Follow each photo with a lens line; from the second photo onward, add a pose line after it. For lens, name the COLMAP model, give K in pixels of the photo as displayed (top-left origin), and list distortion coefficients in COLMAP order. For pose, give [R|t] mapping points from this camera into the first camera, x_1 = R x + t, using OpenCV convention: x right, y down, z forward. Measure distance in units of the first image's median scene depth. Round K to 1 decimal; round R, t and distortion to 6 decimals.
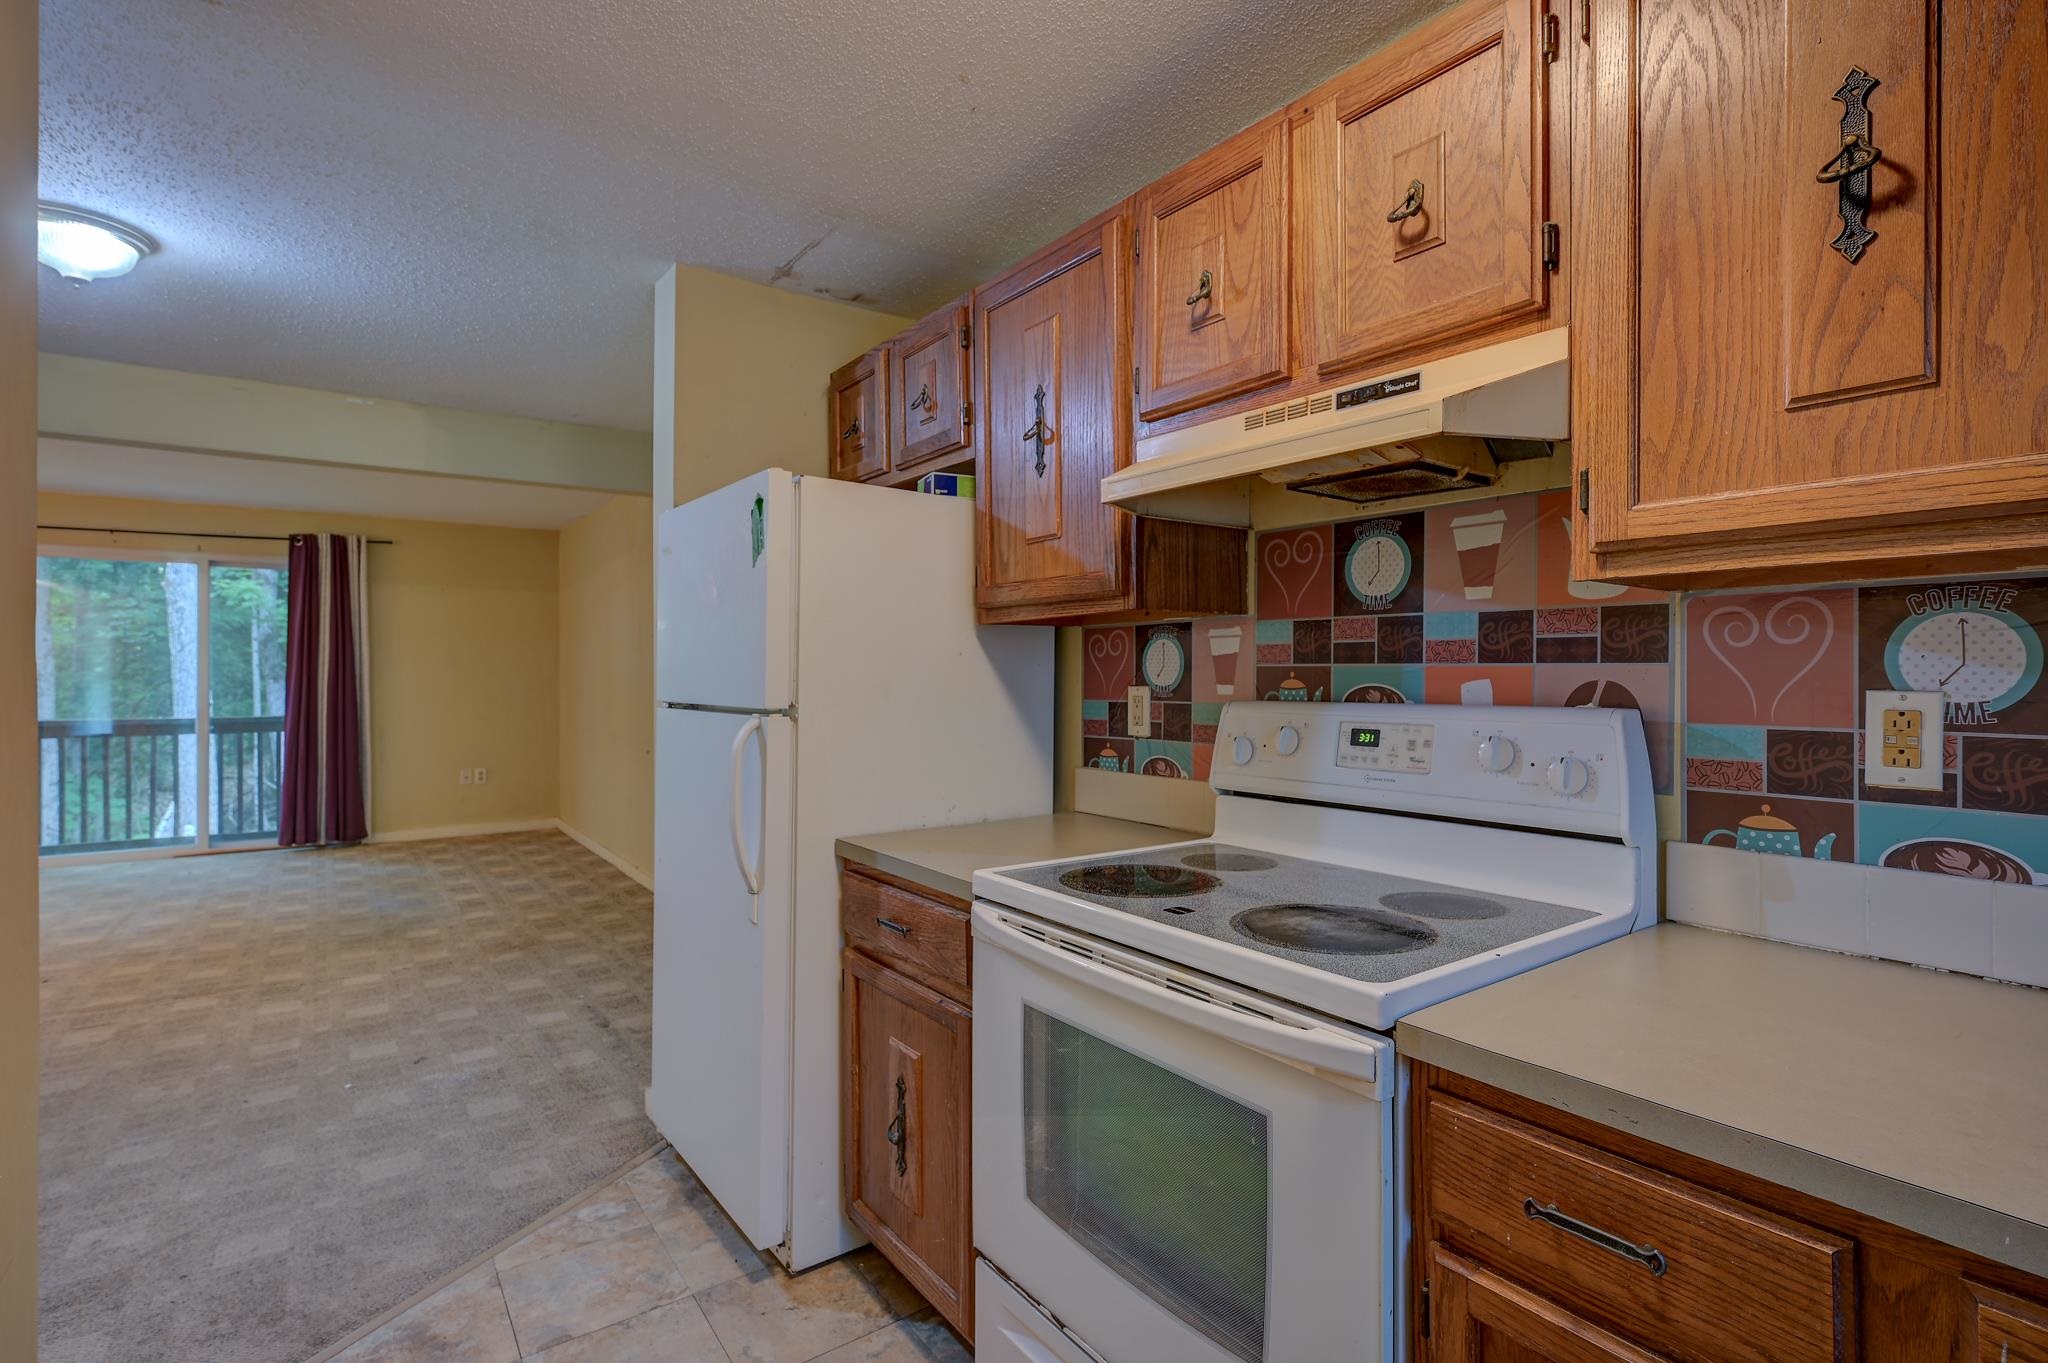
lens RADIAL K [[997.2, 0, 1035.3], [0, 997.2, 667.9], [0, 0, 1]] dist [-0.000505, 0.002692]
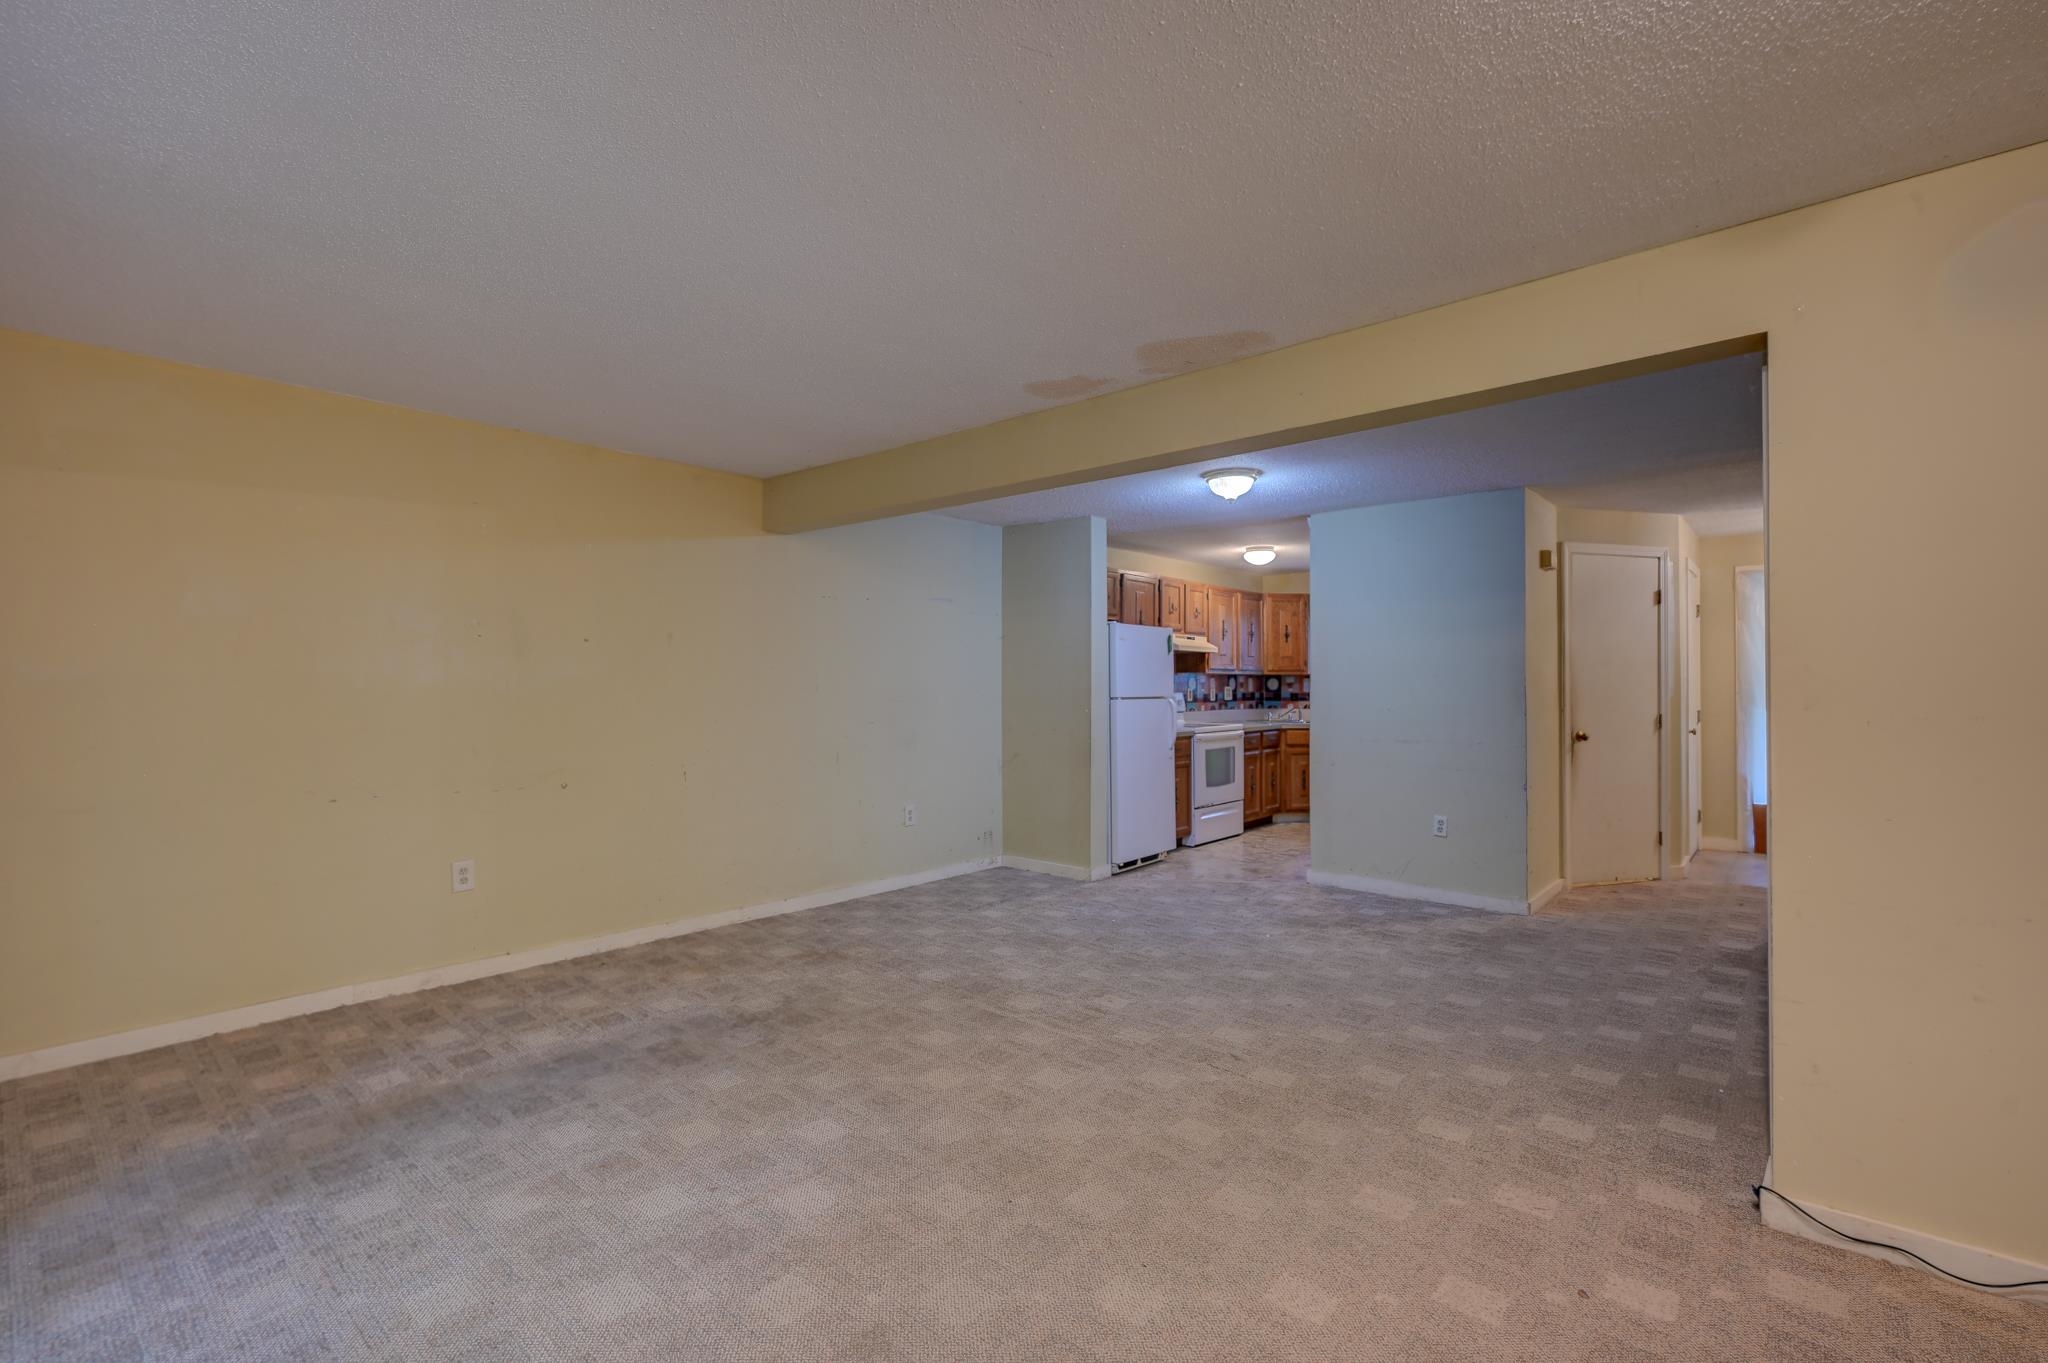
lens RADIAL K [[897.2, 0, 1050.0], [0, 897.2, 671.4], [0, 0, 1]] dist [-0.002352, 0.000953]
pose [[-0.255690, 0.016680, 0.966615, -2.125280], [-0.003615, 0.999828, -0.018209, 0.009076], [-0.966752, -0.008150, -0.255585, 1.469272]]
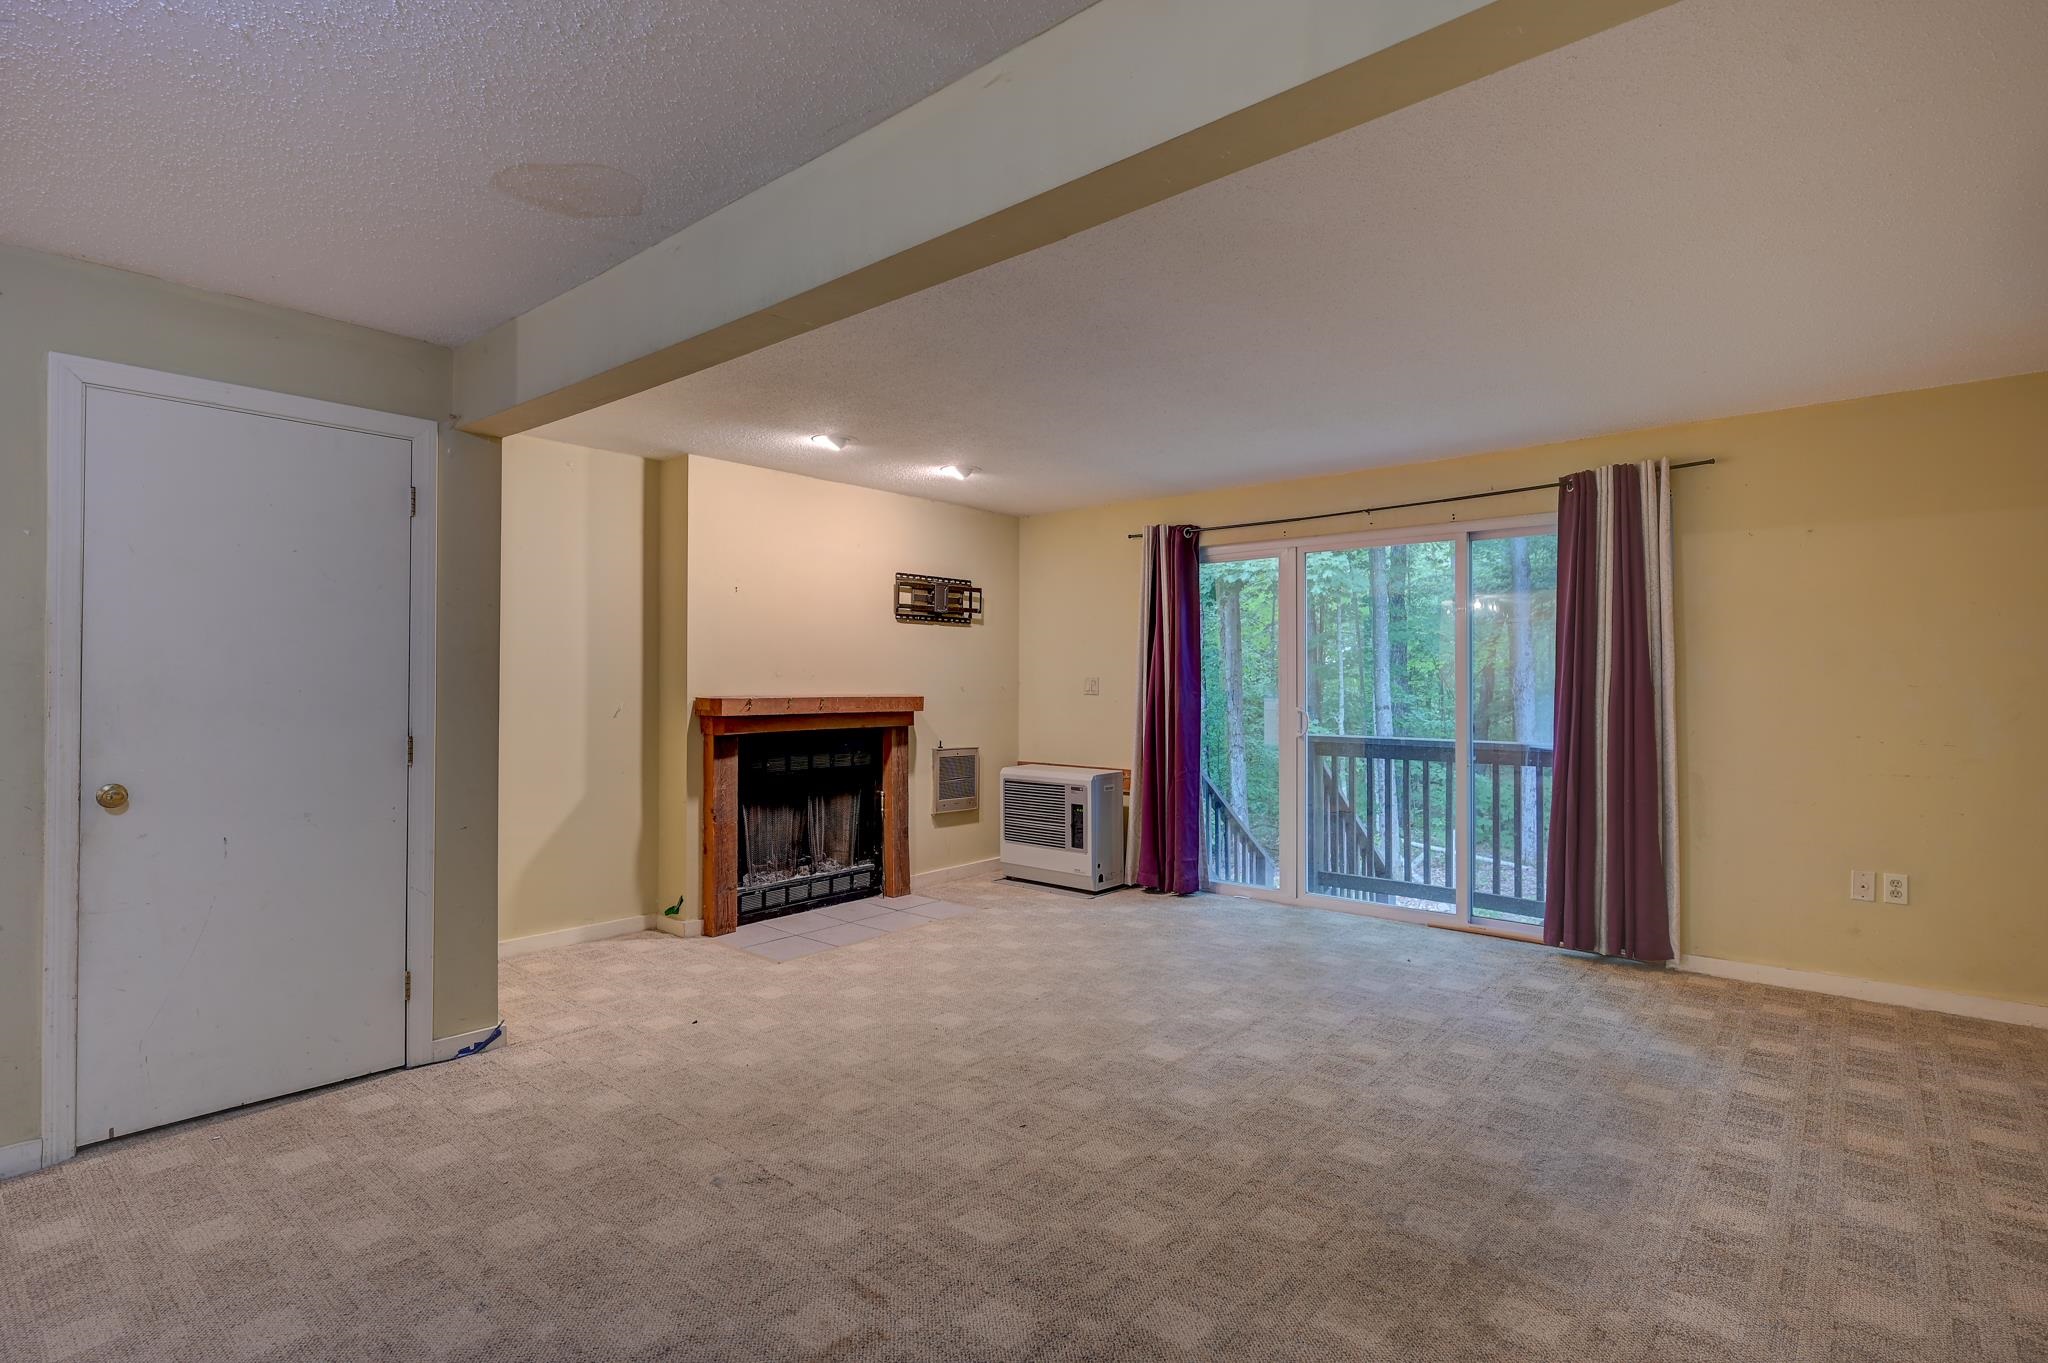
lens RADIAL K [[997.2, 0, 1038.2], [0, 997.2, 669.3], [0, 0, 1]] dist [-0.000505, 0.002692]
pose [[0.247983, -0.012209, -0.968687, -0.404465], [-0.000753, 0.999918, -0.012795, 0.008046], [0.968764, 0.003902, 0.247954, 1.074984]]
